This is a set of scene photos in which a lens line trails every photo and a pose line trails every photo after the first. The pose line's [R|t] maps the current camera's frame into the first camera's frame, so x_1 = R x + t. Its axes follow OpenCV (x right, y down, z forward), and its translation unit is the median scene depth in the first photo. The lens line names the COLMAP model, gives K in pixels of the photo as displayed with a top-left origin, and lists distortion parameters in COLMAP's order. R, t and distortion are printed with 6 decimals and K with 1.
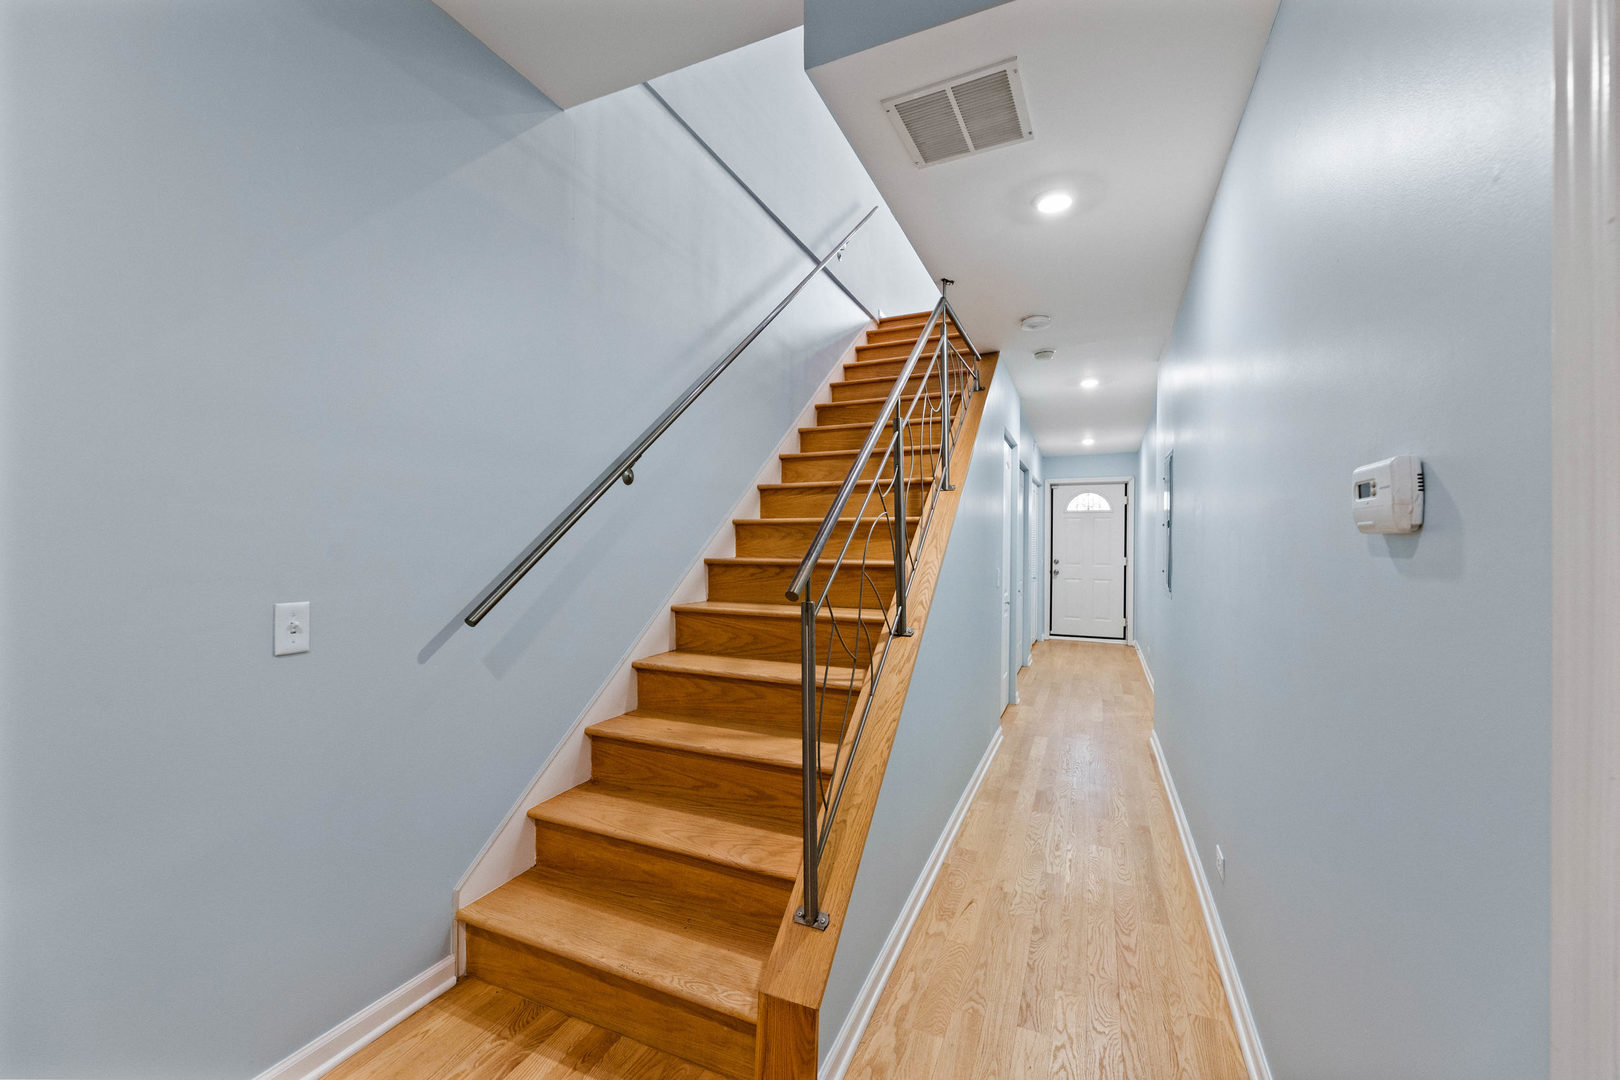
lens RADIAL K [[649.4, 0, 802.5], [0, 649.4, 544.0], [0, 0, 1]] dist [-0.000915, -0.000223]
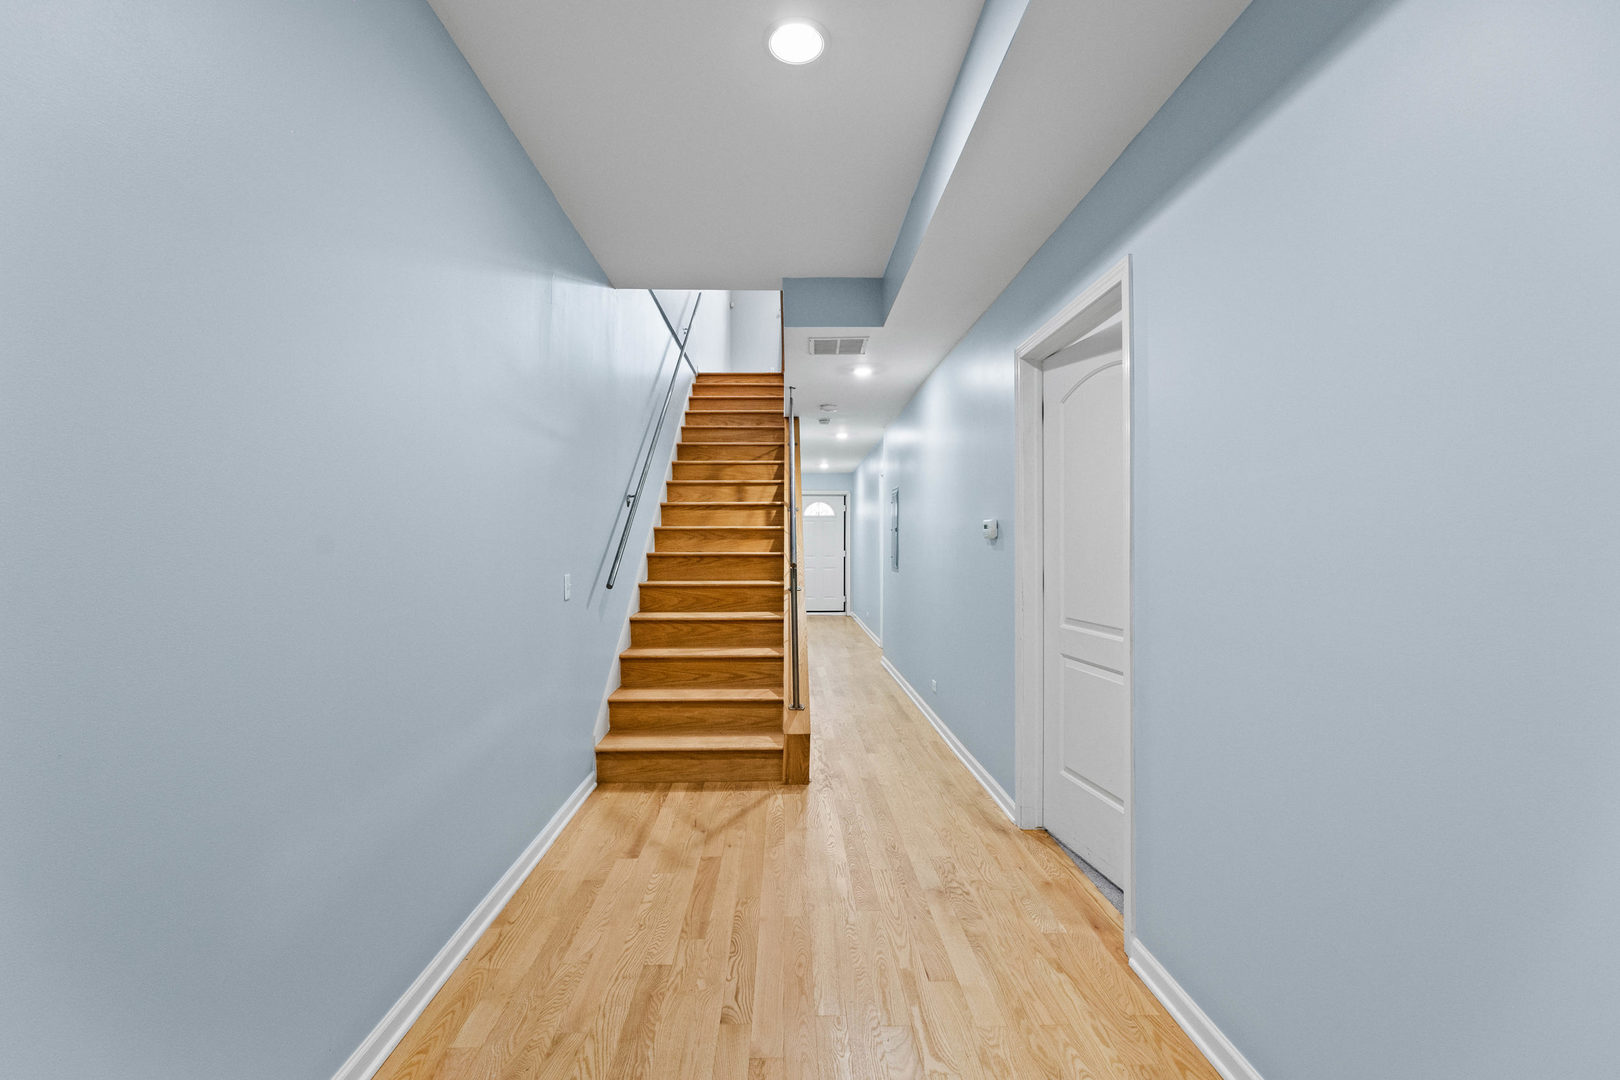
lens RADIAL K [[649.4, 0, 802.5], [0, 649.4, 544.0], [0, 0, 1]] dist [-0.000915, -0.000223]
pose [[0.903787, -0.009486, 0.427878, -0.498757], [0.007875, 0.999954, 0.005535, -0.004664], [-0.427911, -0.001633, 0.903819, -0.569820]]
